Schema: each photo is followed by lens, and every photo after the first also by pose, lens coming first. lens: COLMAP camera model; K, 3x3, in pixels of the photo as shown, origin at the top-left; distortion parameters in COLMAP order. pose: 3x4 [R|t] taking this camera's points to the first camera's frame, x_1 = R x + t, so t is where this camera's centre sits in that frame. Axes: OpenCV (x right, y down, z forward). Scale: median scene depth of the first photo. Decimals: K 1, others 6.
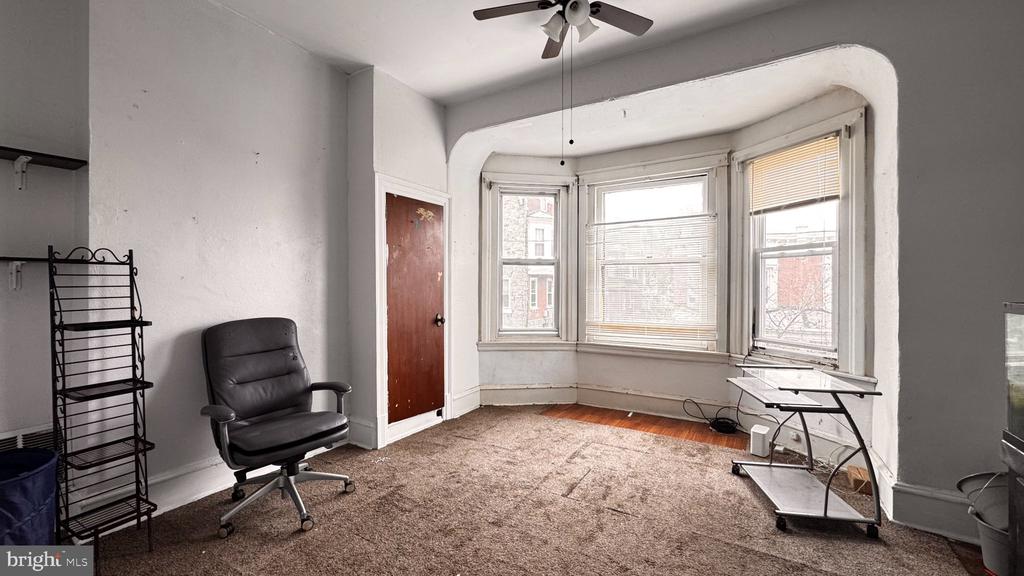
lens RADIAL K [[407.8, 0, 513.1], [0, 407.8, 286.7], [0, 0, 1]] dist [-0.003115, 0.000550]
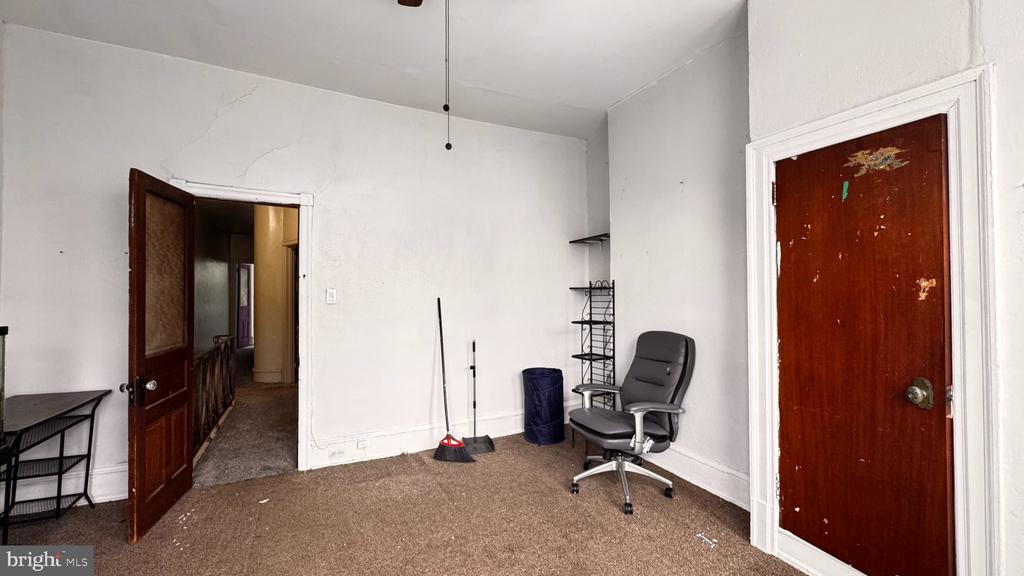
lens RADIAL K [[407.8, 0, 512.0], [0, 407.8, 290.8], [0, 0, 1]] dist [-0.003115, 0.000550]
pose [[-0.536732, -0.007171, -0.843722, 0.558788], [-0.004537, 0.999974, -0.005613, -0.027460], [0.843741, 0.000816, -0.536750, 1.228585]]
